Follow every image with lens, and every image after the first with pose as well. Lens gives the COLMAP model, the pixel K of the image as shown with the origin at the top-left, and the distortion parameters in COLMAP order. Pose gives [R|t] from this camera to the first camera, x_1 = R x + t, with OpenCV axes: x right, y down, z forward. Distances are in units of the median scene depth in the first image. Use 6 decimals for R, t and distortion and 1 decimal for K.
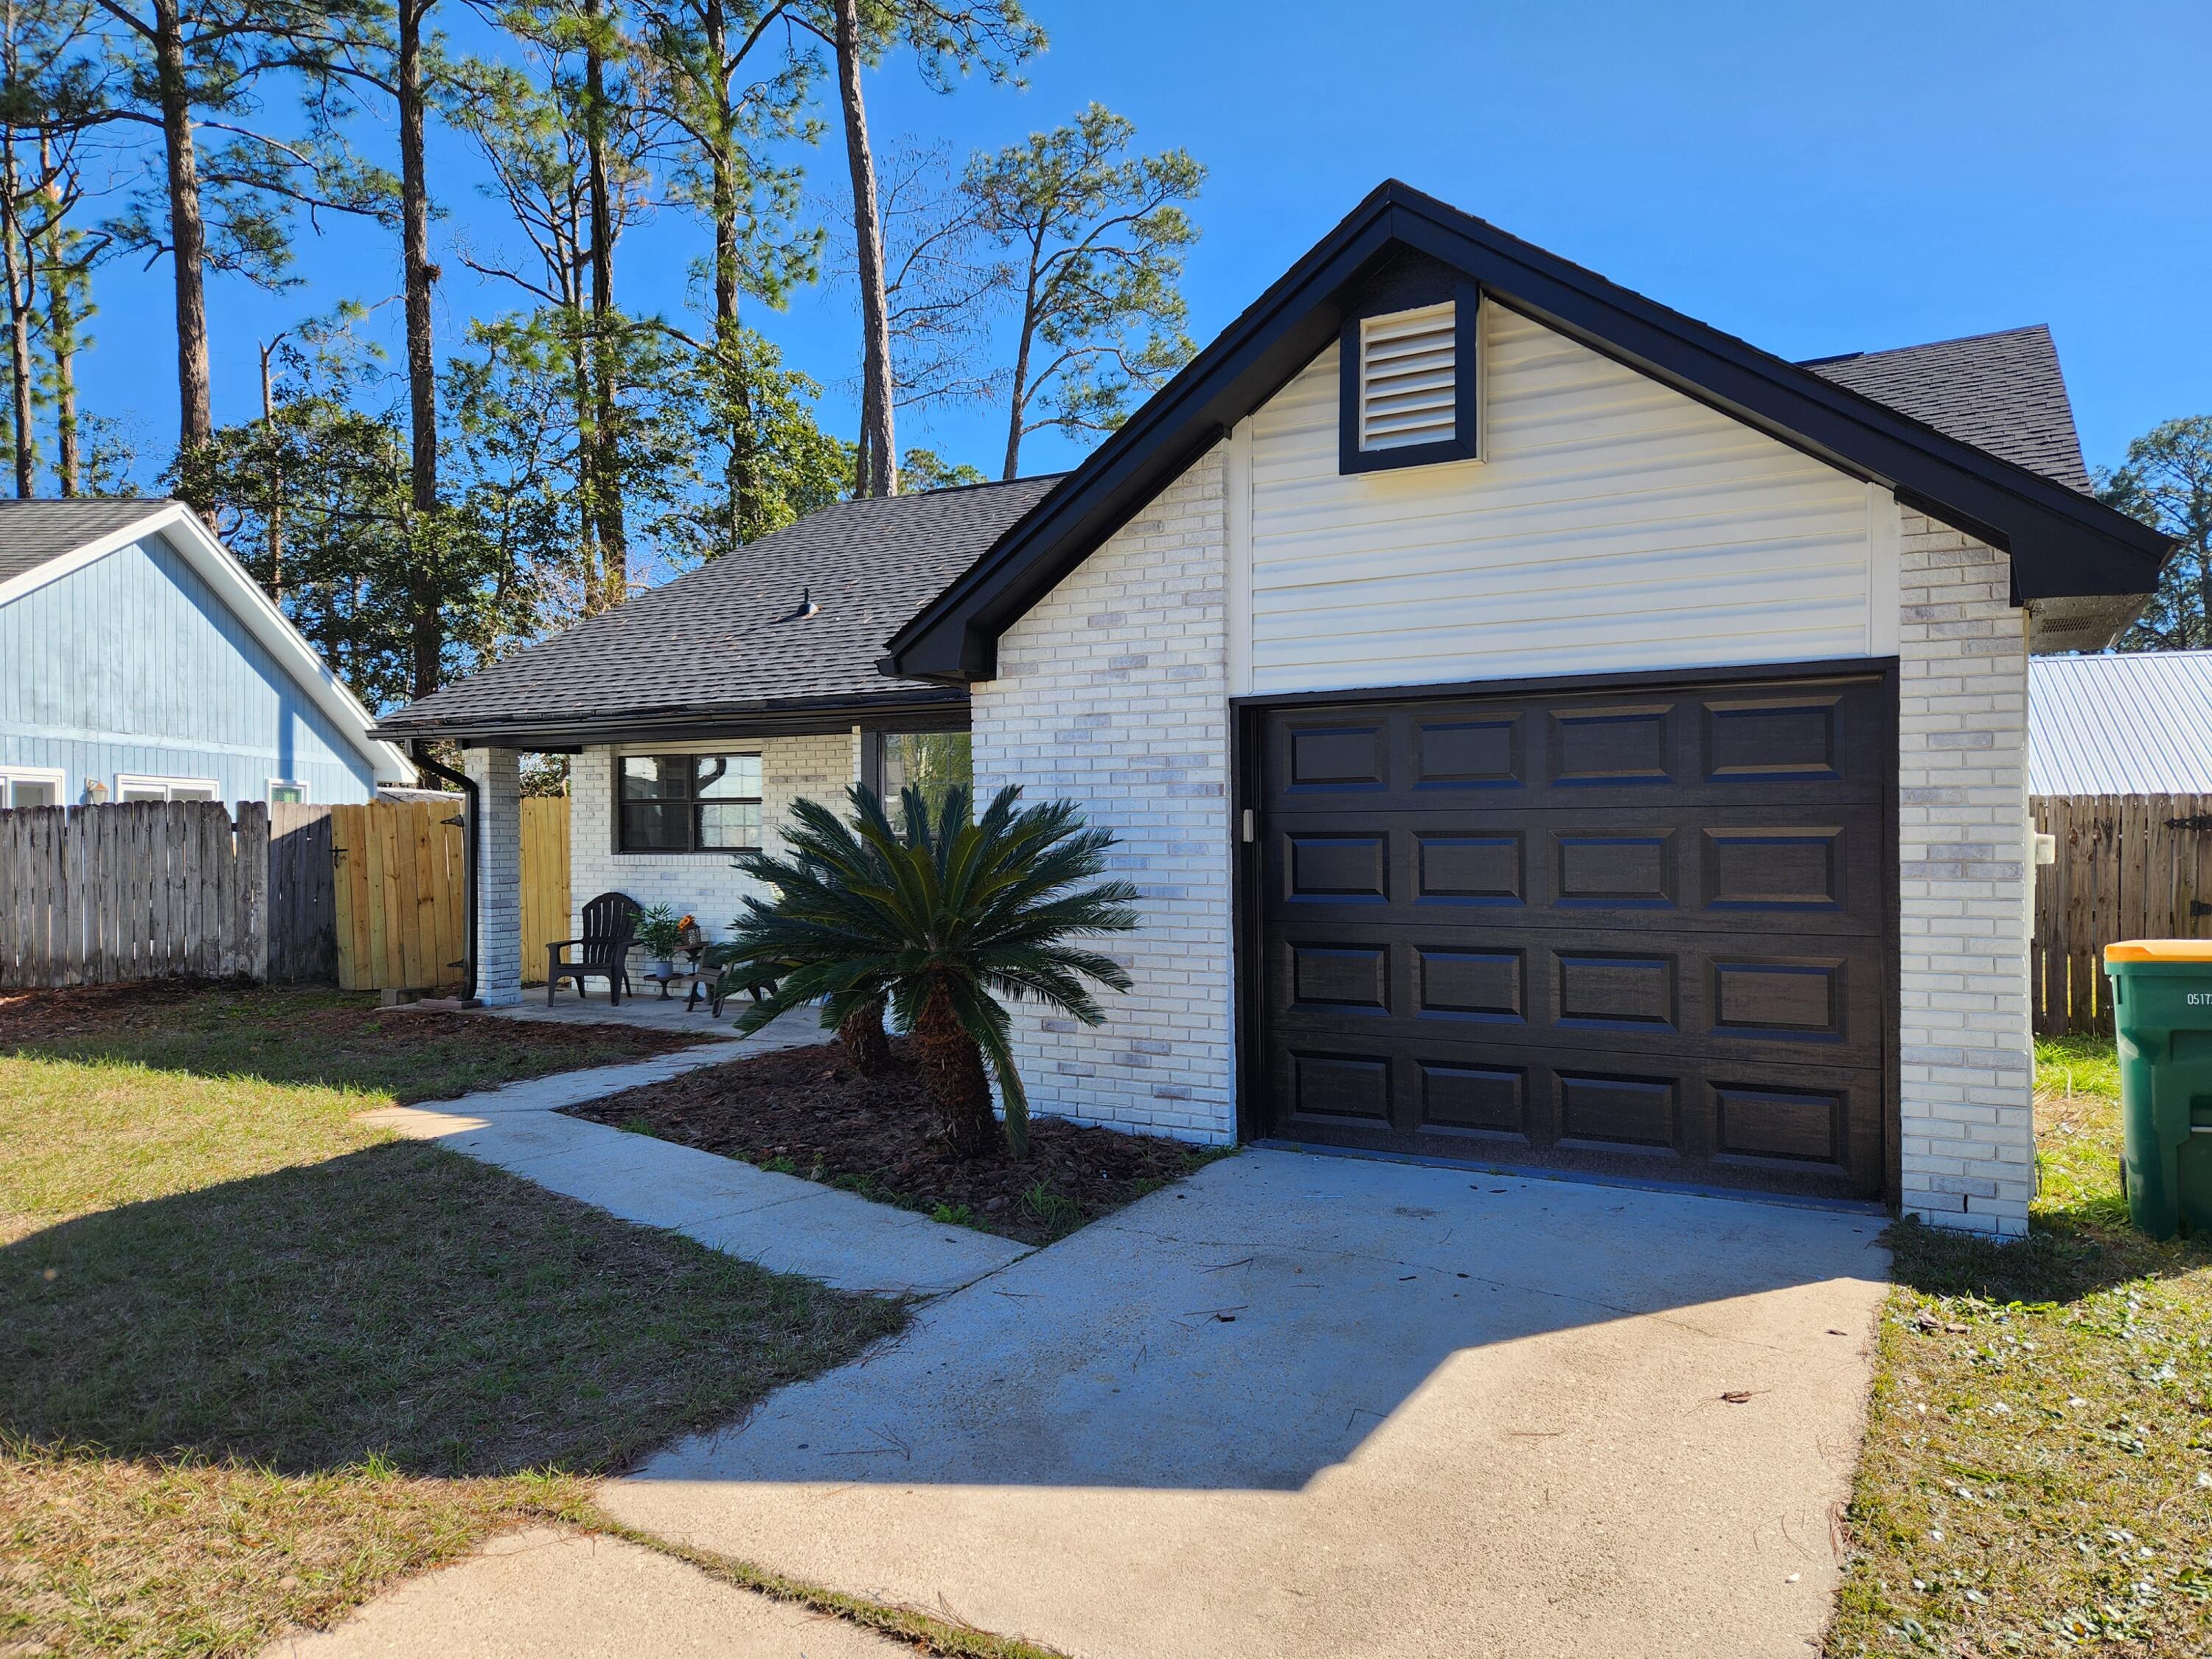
lens RADIAL K [[1462.2, 0, 1107.9], [0, 1462.2, 841.4], [0, 0, 1]] dist [0.083343, -0.068245]
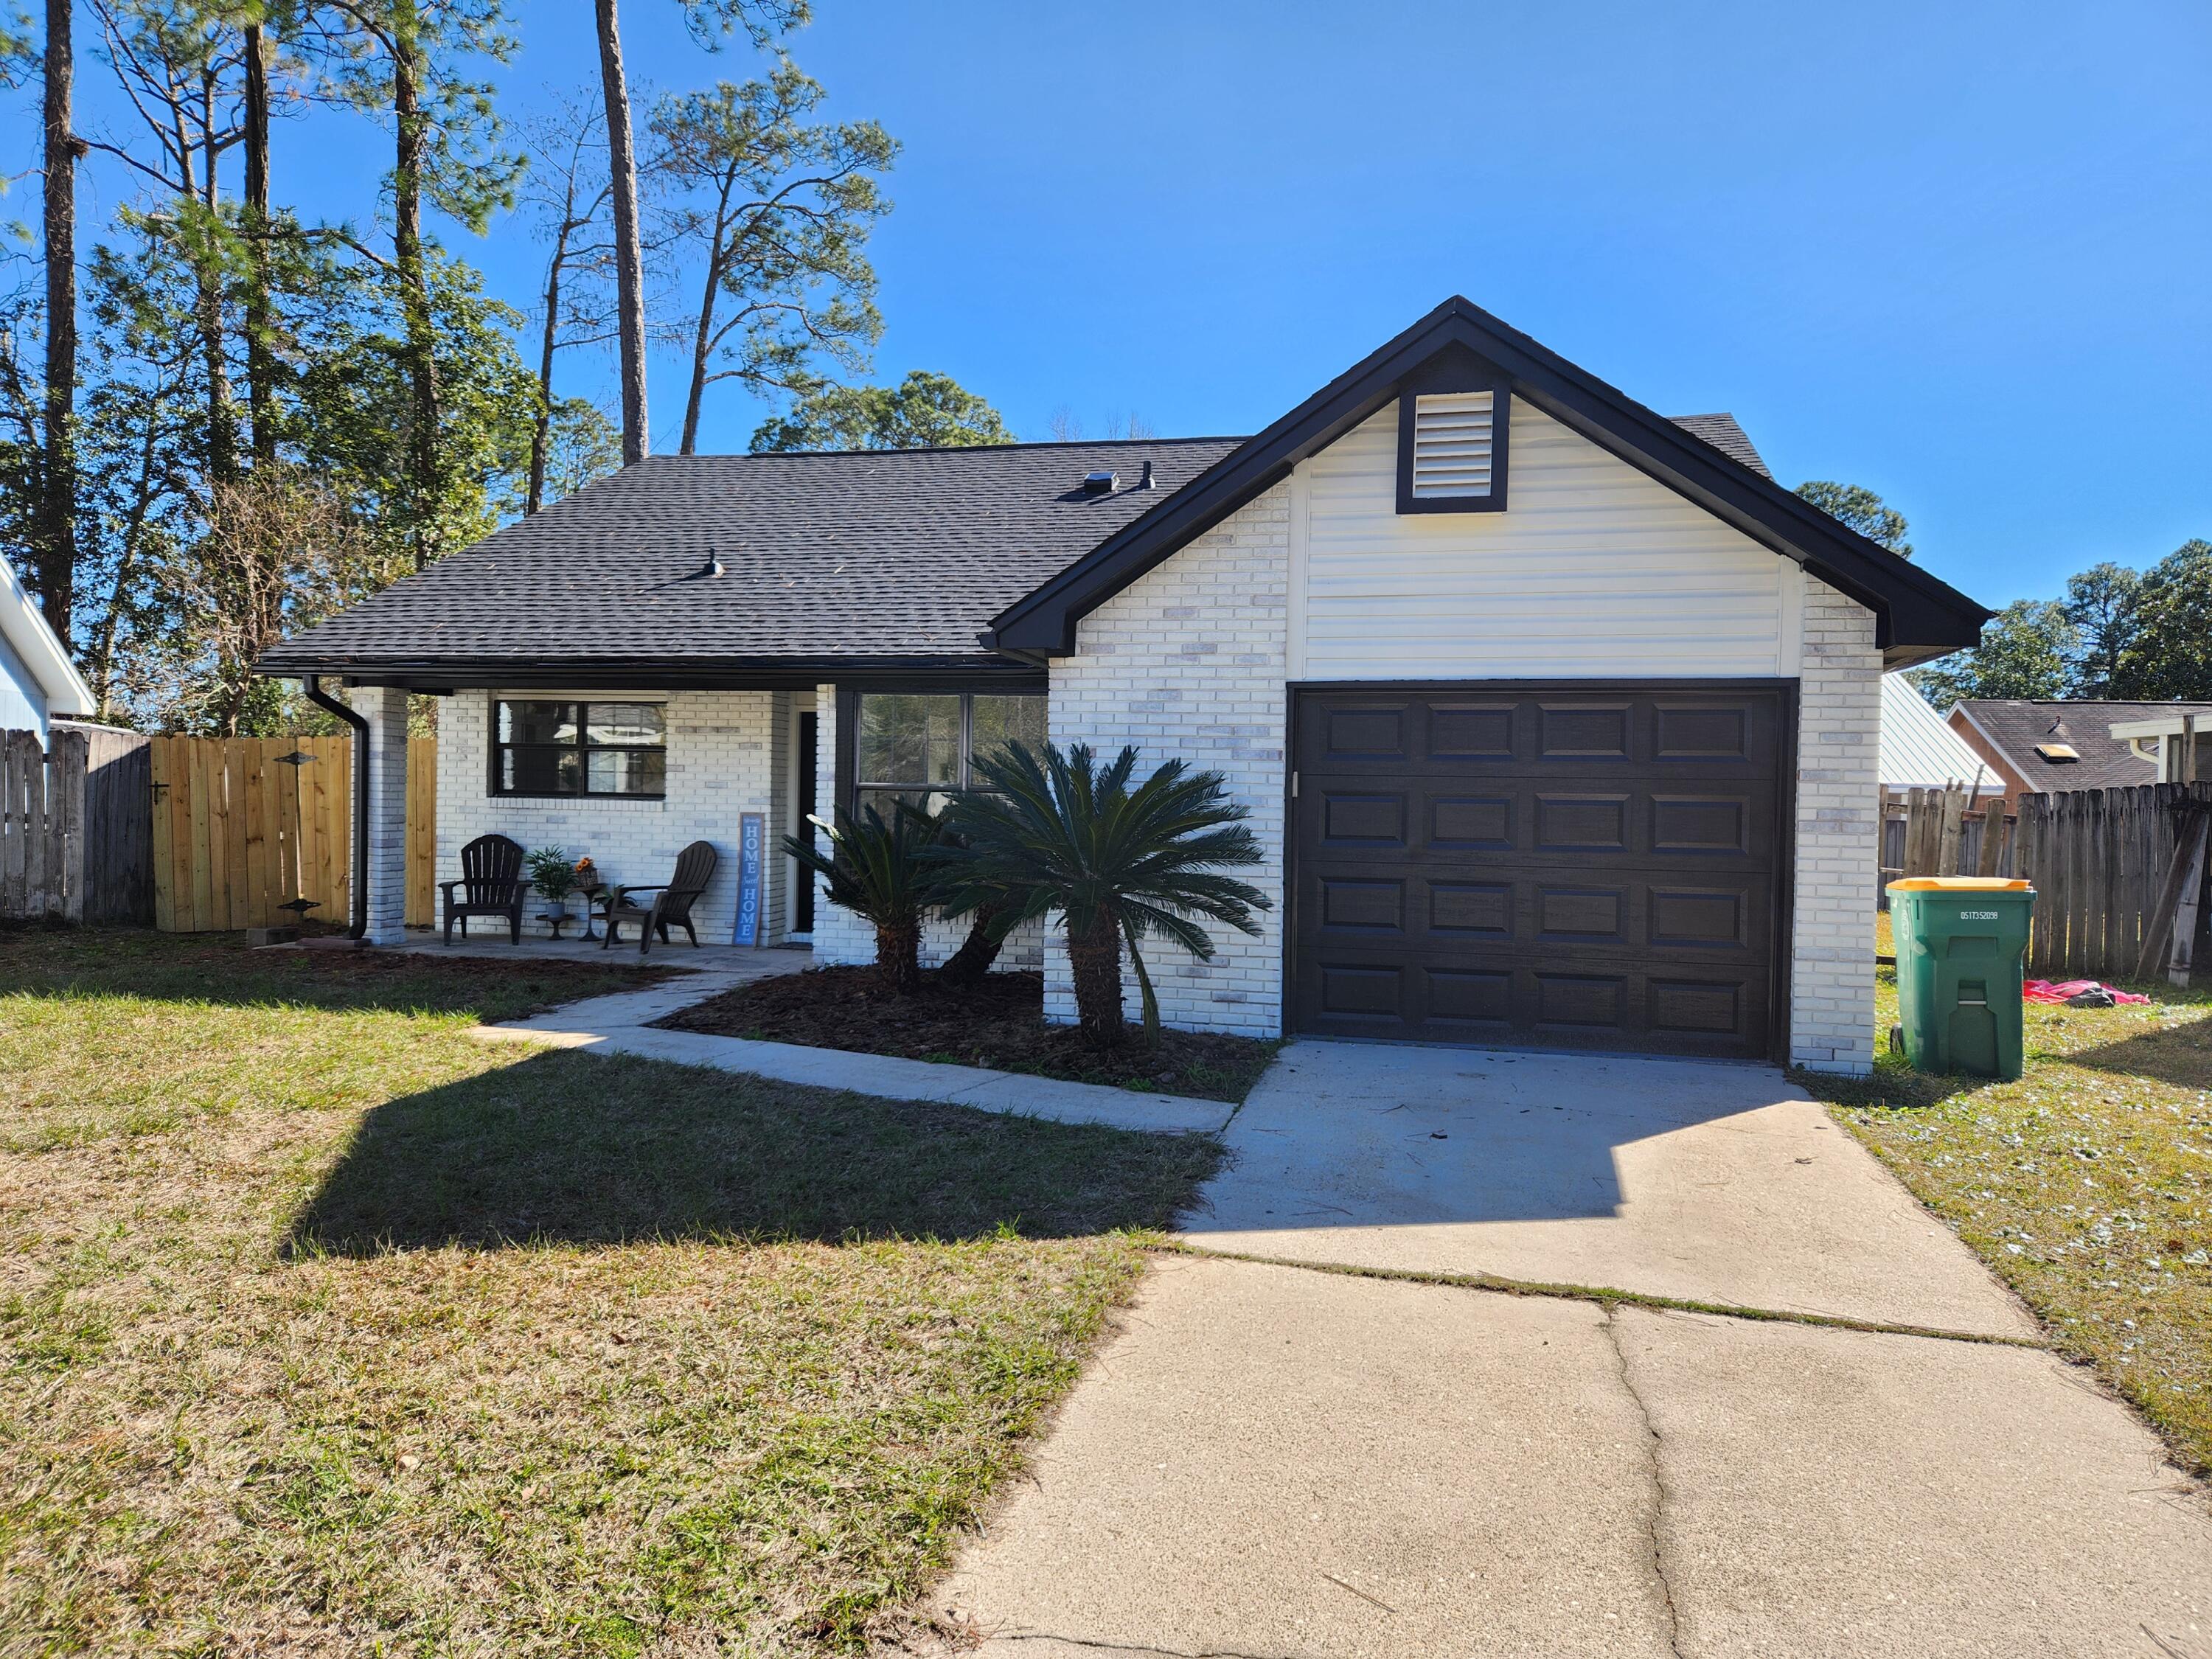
lens RADIAL K [[1473.2, 0, 1068.0], [0, 1473.2, 823.7], [0, 0, 1]] dist [0.080995, -0.068863]
pose [[0.964737, 0.019726, 0.262476, -0.234695], [-0.023127, 0.999684, 0.009874, 0.008307], [-0.262198, -0.015596, 0.964888, -0.094144]]
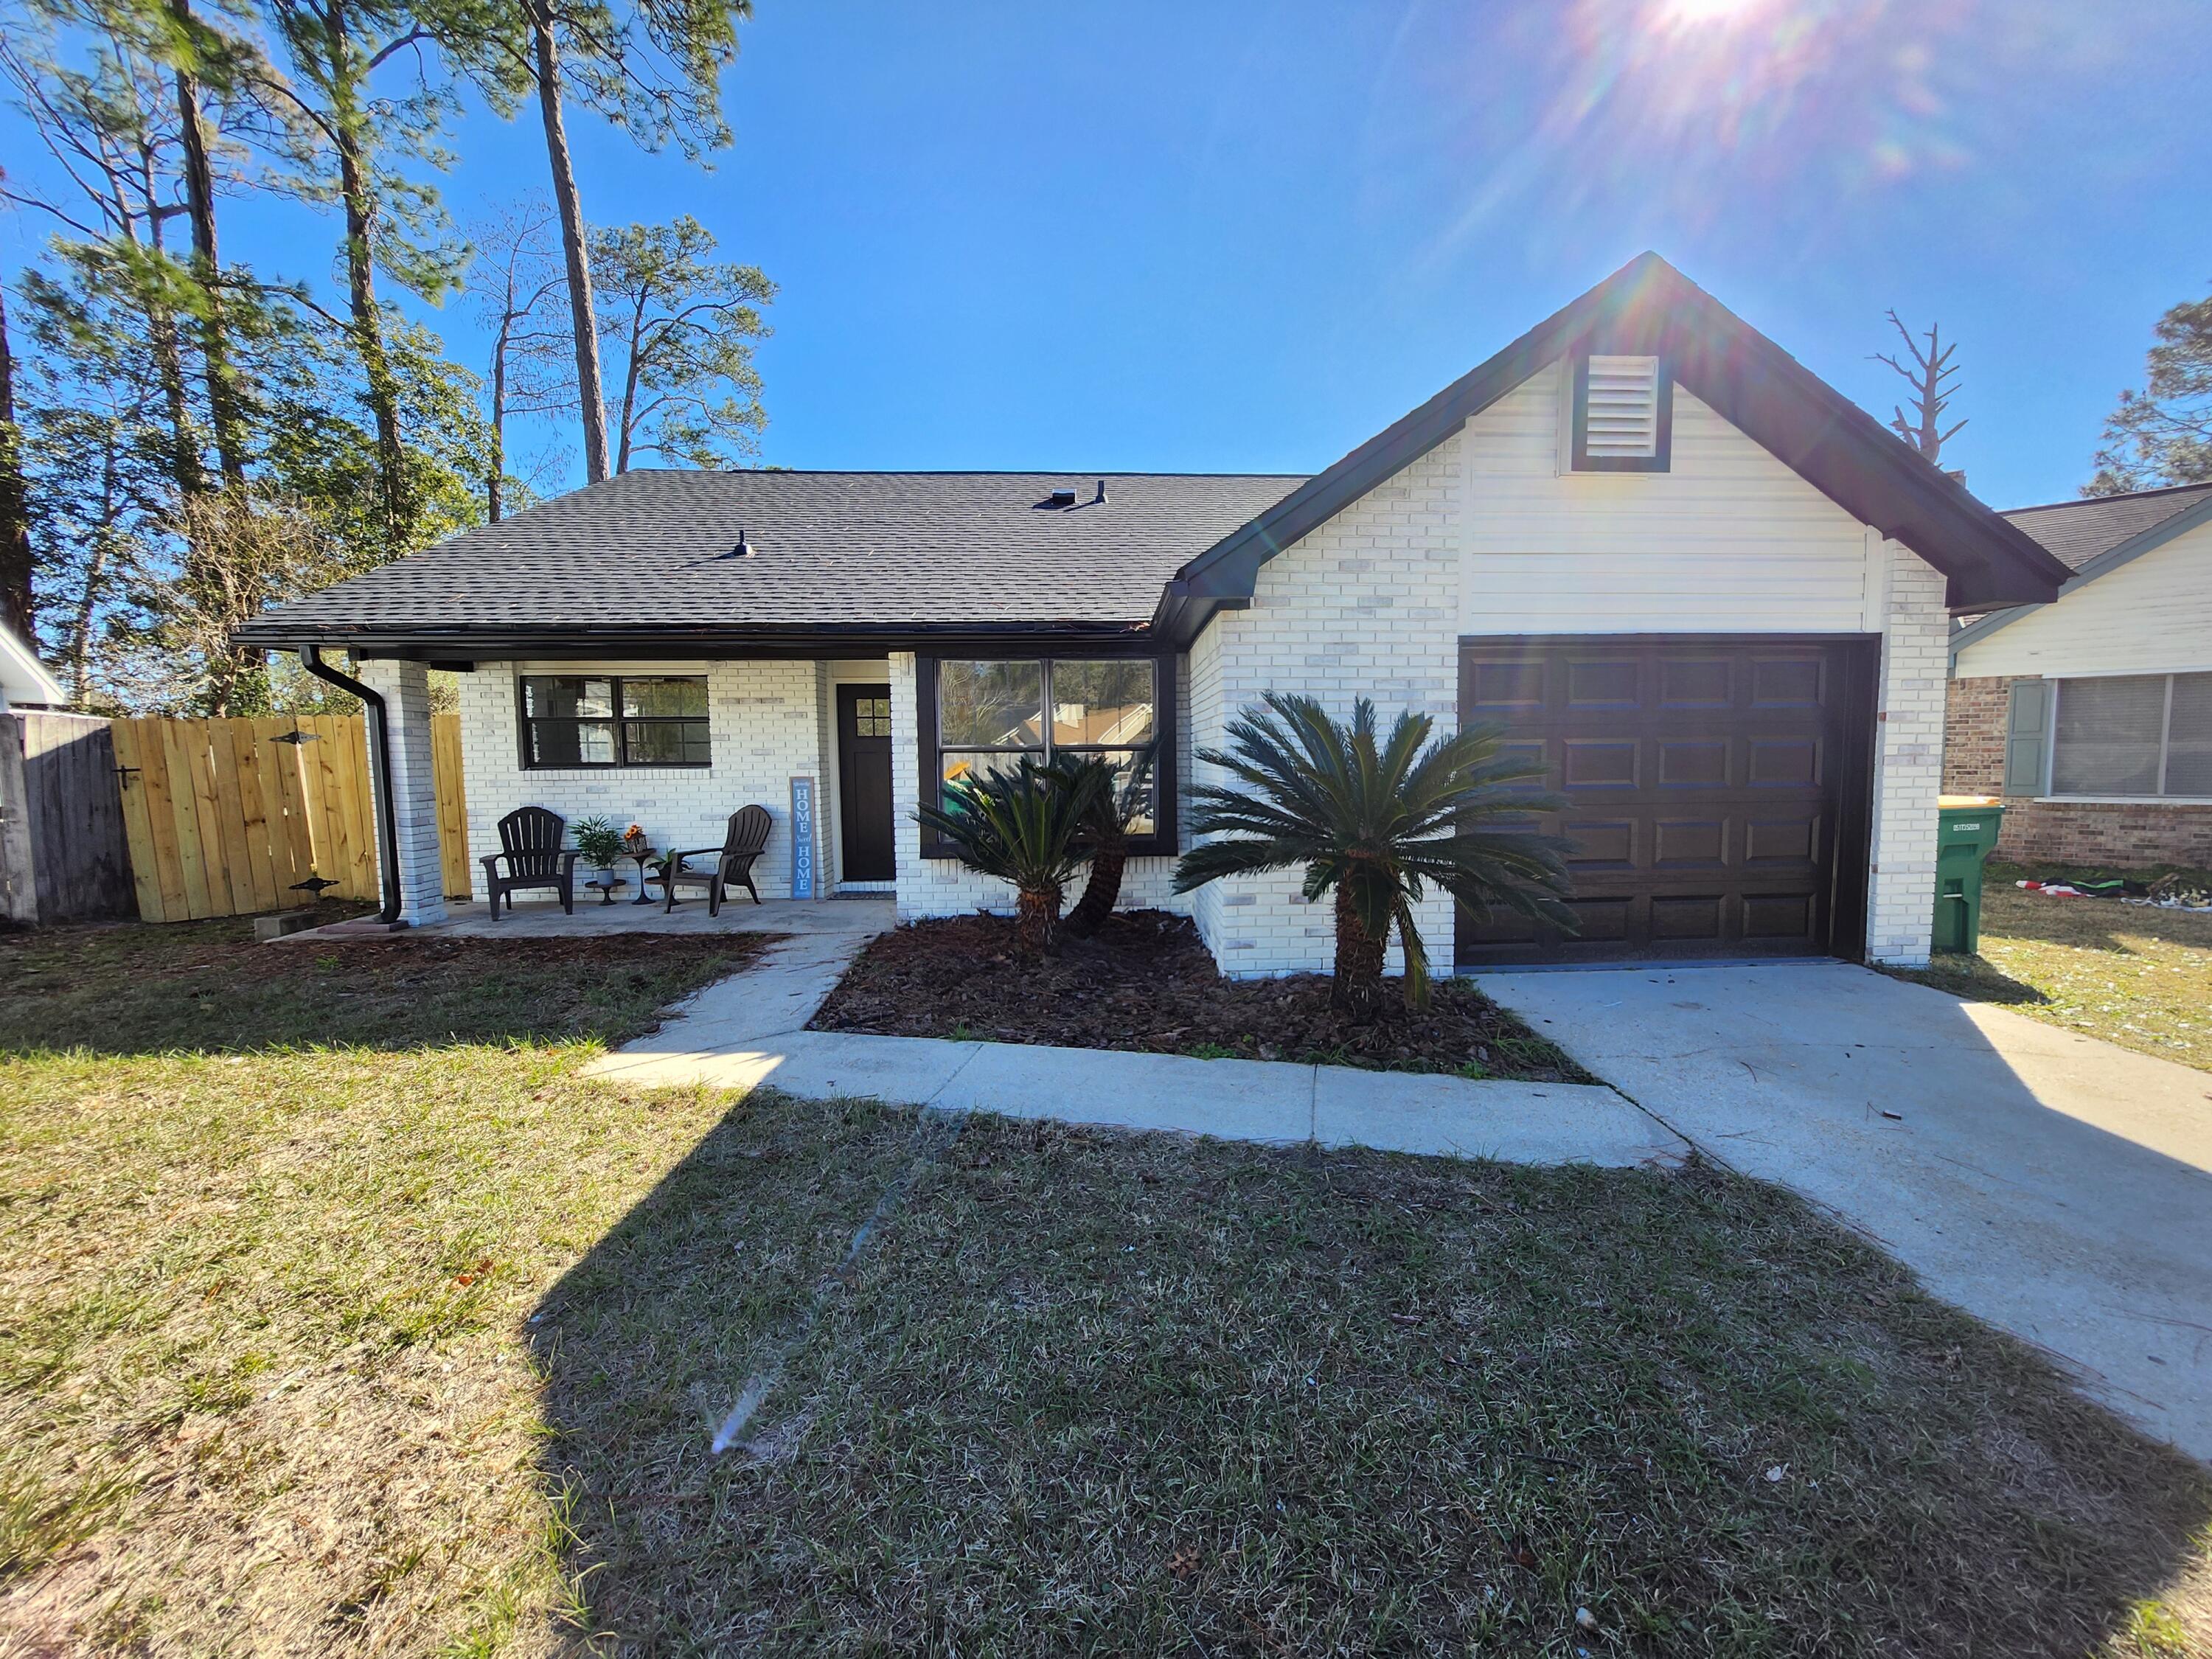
lens RADIAL K [[867.6, 0, 1117.6], [0, 867.6, 825.0], [0, 0, 1]] dist [-0.006143, 0.000170]
pose [[0.850332, -0.045618, 0.524265, -0.319382], [0.007632, 0.997200, 0.074391, 0.005347], [-0.526191, -0.059256, 0.848299, 0.273958]]
